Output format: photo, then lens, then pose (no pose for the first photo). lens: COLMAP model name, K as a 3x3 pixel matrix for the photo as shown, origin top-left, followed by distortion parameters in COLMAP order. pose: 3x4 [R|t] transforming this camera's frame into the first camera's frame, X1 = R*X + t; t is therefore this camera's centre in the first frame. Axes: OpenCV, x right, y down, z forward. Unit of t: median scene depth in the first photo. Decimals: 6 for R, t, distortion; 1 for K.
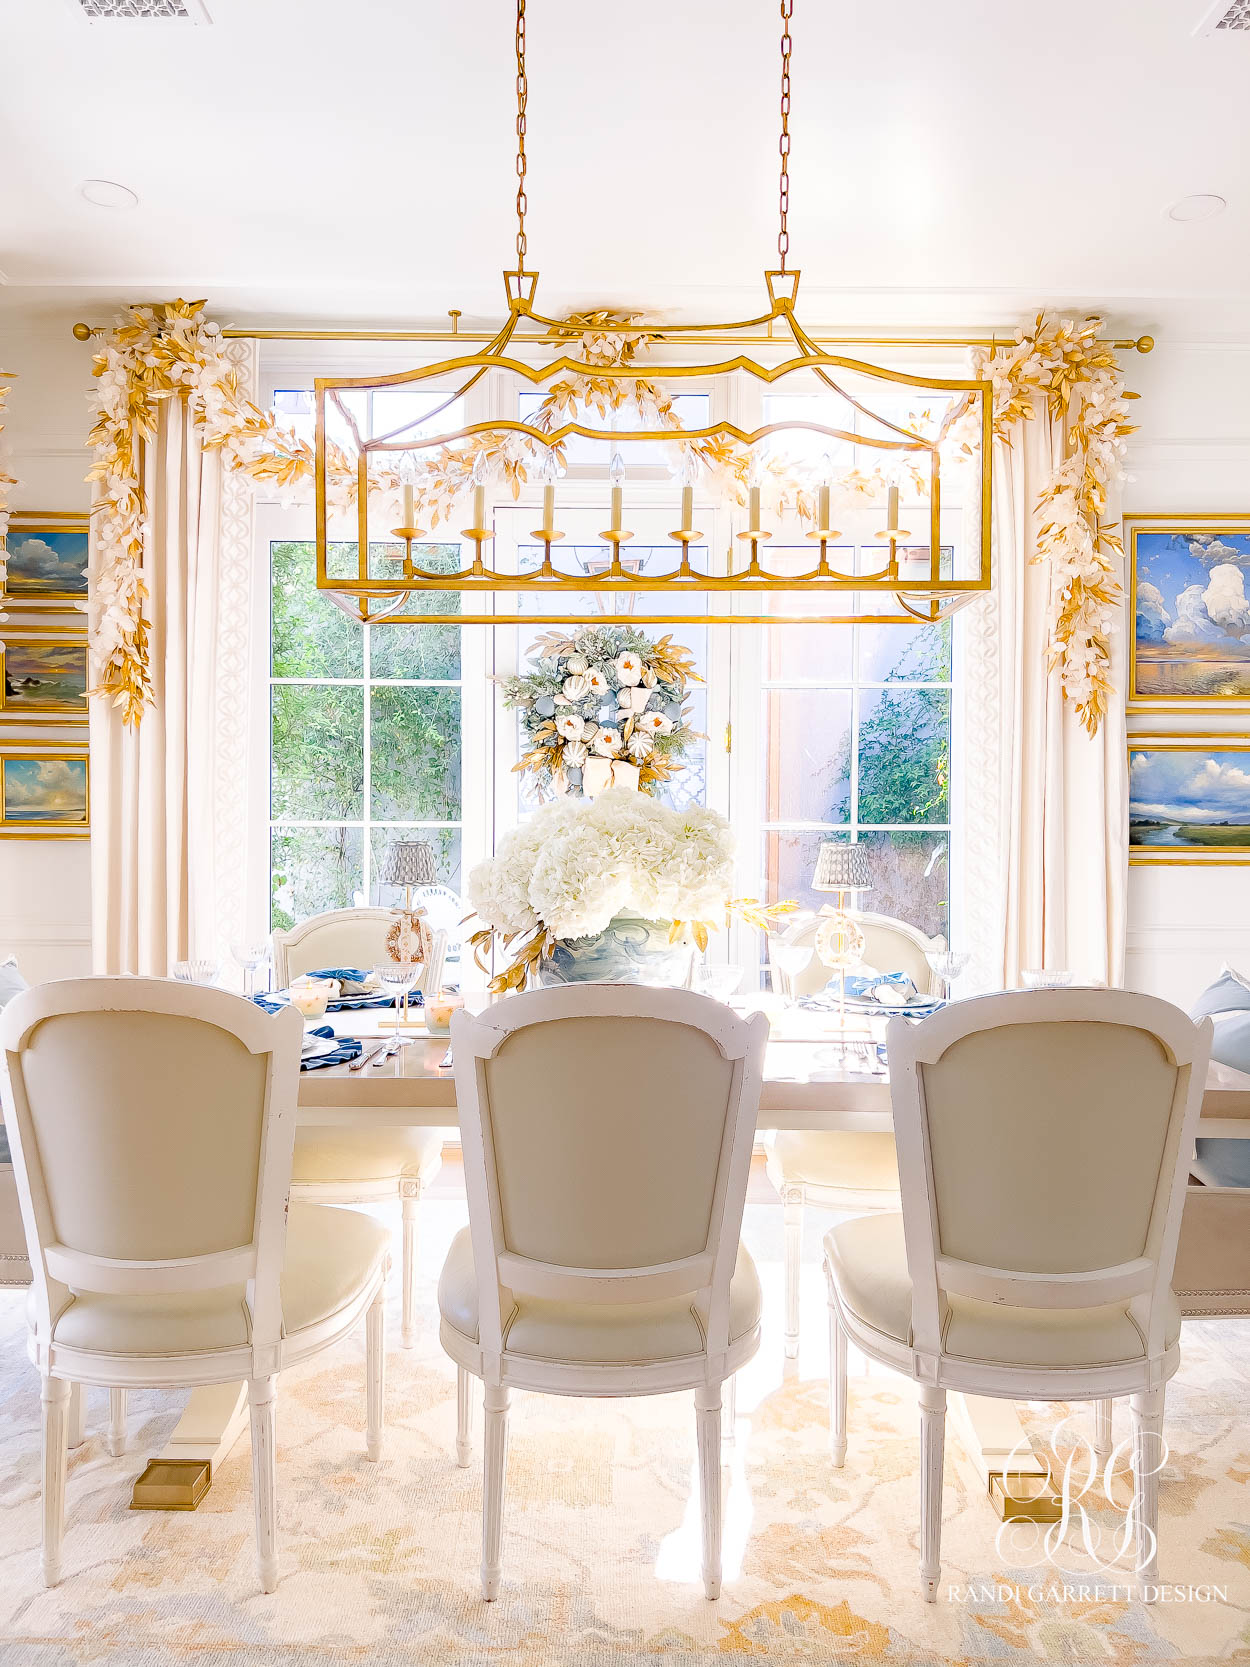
lens RADIAL K [[1252.5, 0, 618.5], [0, 1252.5, 837.7], [0, 0, 1]] dist [0.057446, -0.060169]
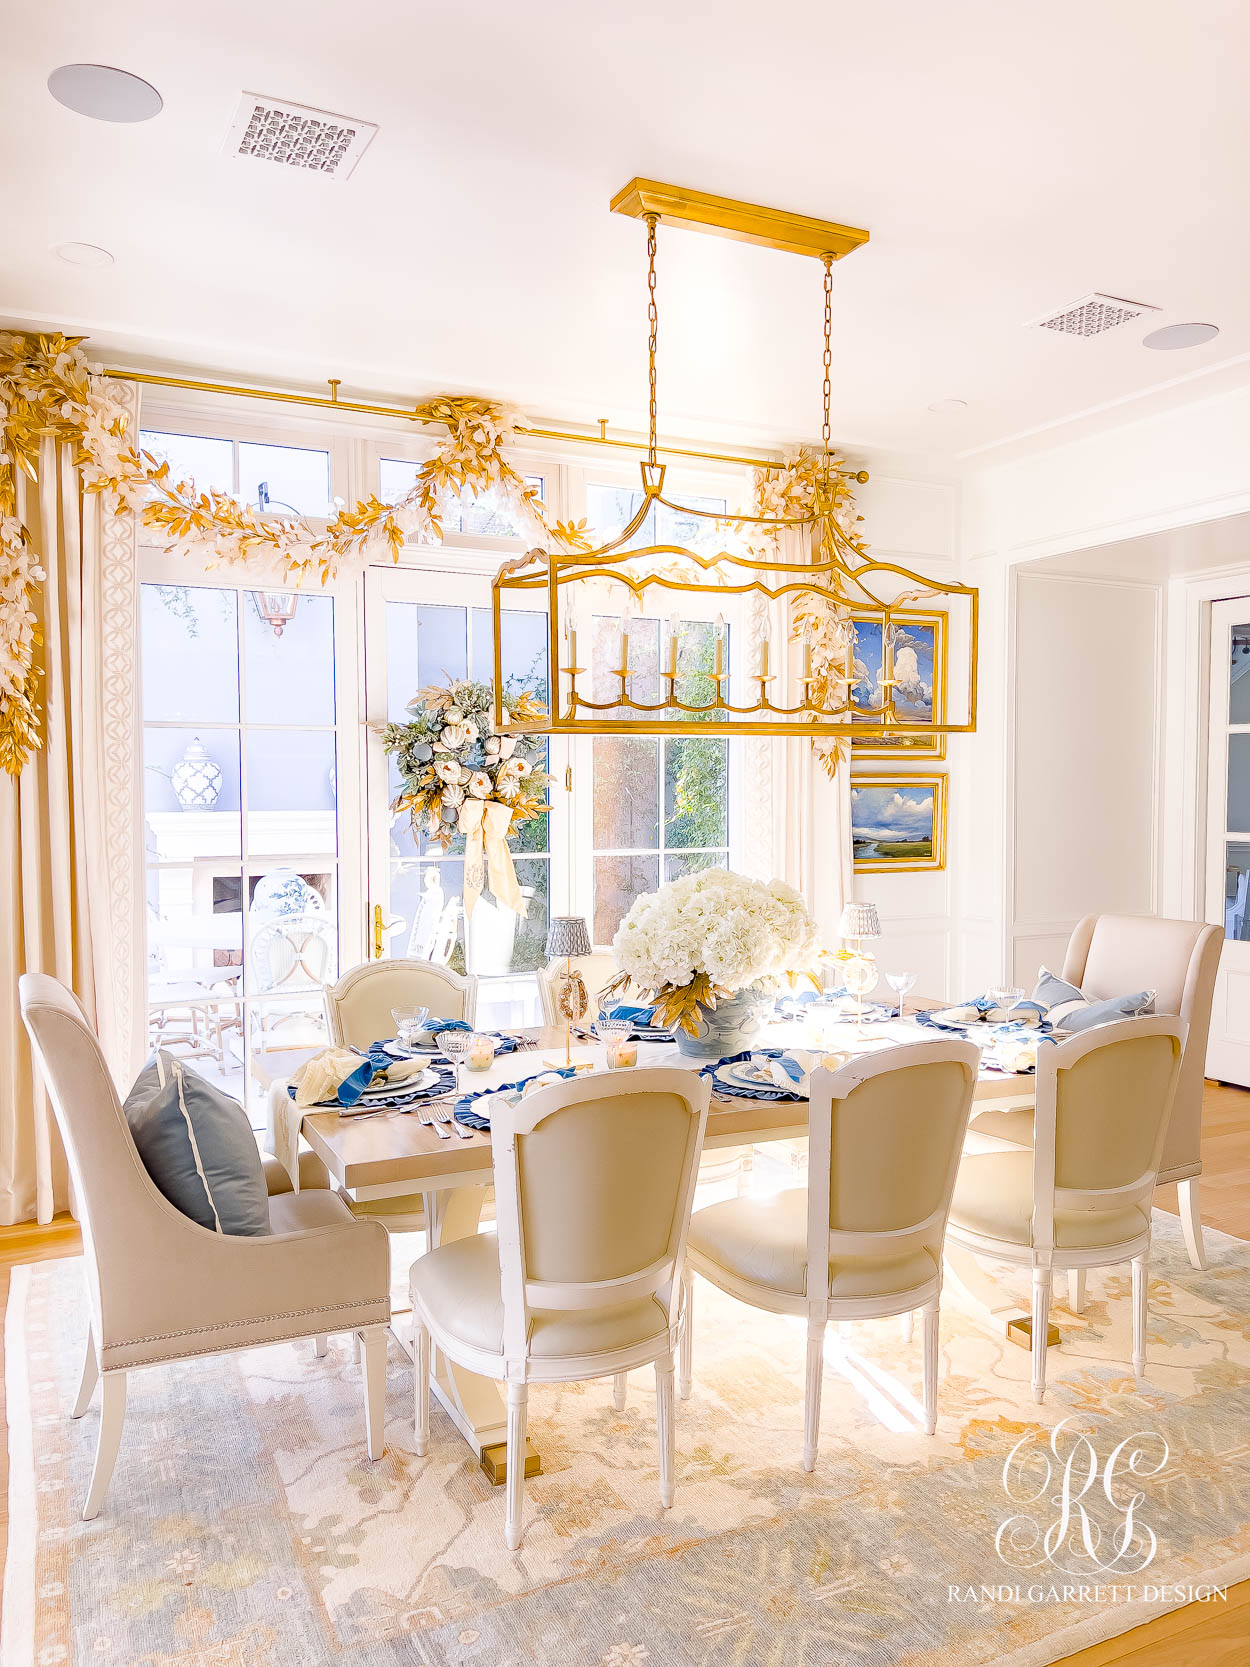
lens RADIAL K [[1252.5, 0, 626.2], [0, 1252.5, 834.3], [0, 0, 1]] dist [0.057446, -0.060169]
pose [[0.896781, -0.025727, 0.441727, -0.391236], [0.008470, 0.999123, 0.040995, -0.077214], [-0.442394, -0.033022, 0.896212, -0.071707]]
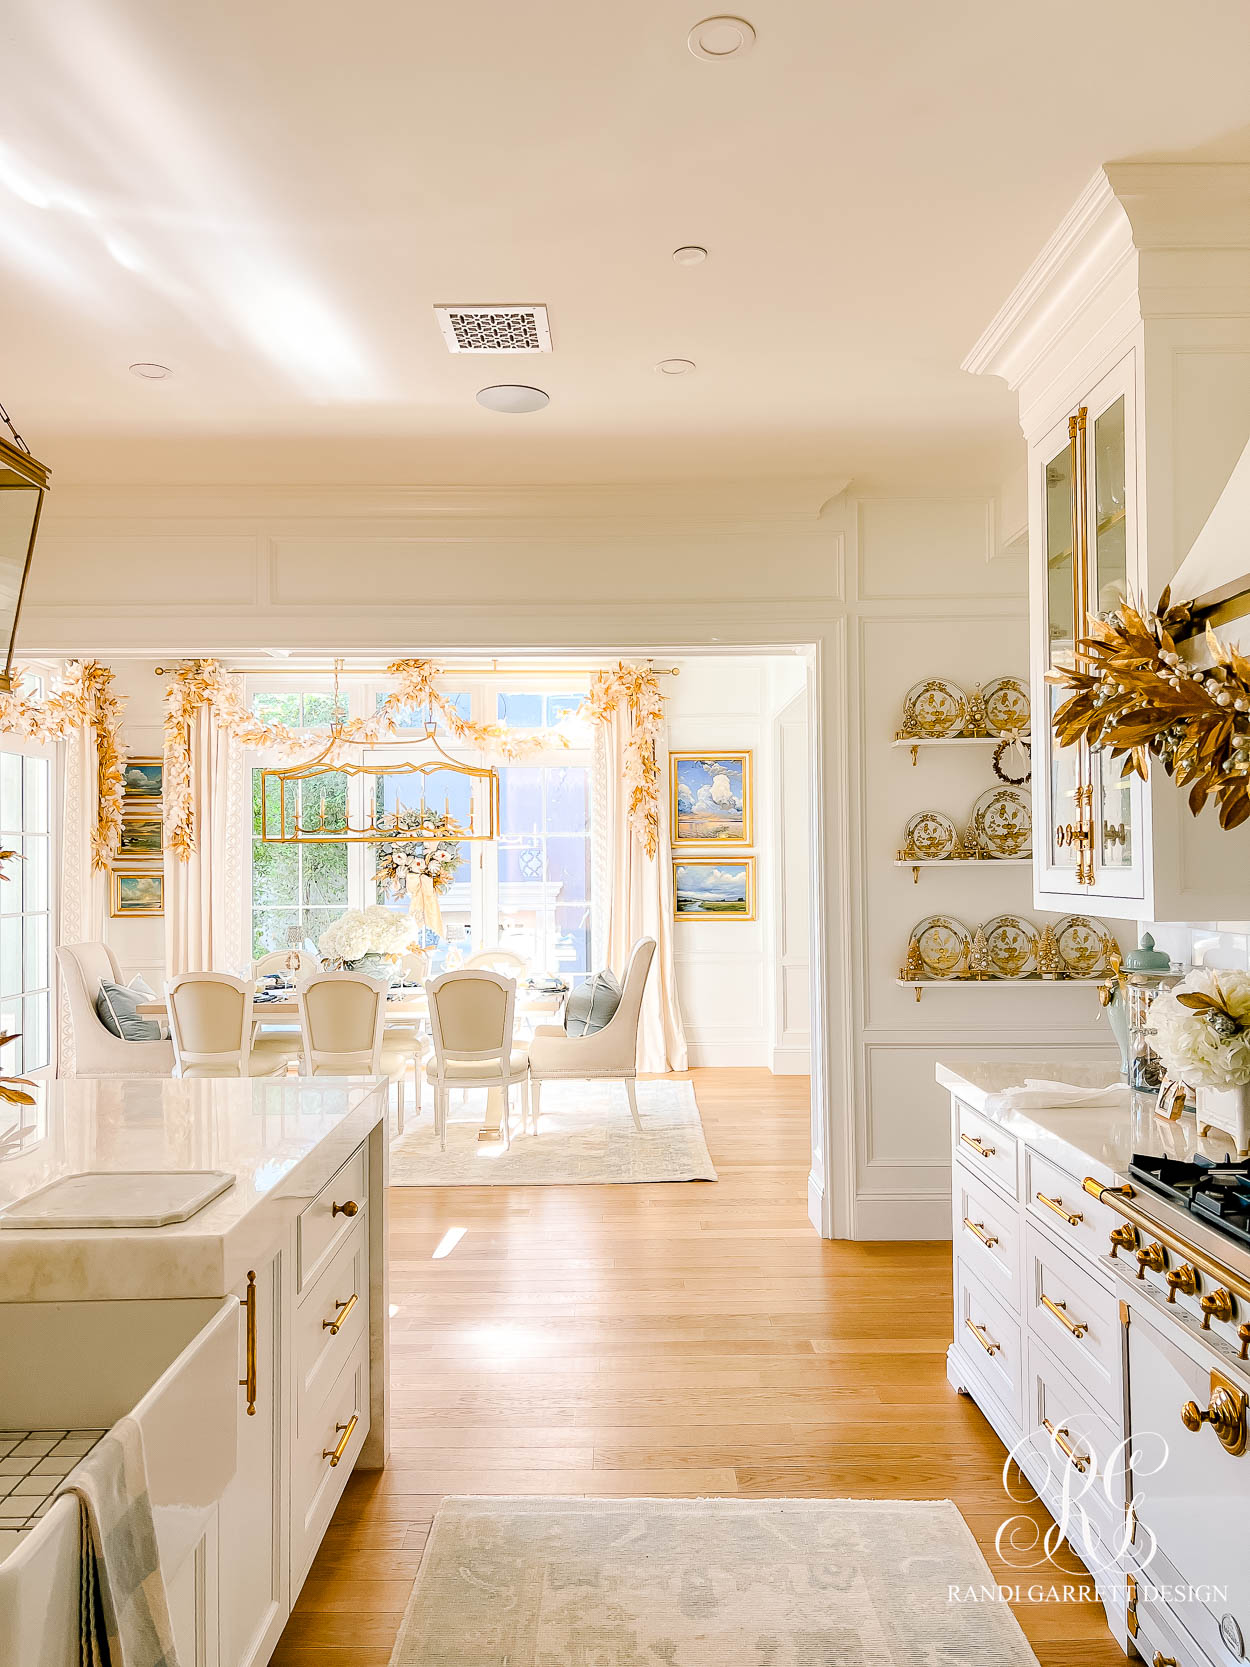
lens RADIAL K [[1252.5, 0, 650.7], [0, 1252.5, 836.7], [0, 0, 1]] dist [0.057446, -0.060169]
pose [[0.999689, -0.013179, 0.021161, 0.330237], [0.013691, 0.999612, -0.024248, -0.068782], [-0.020833, 0.024530, 0.999482, -1.067328]]
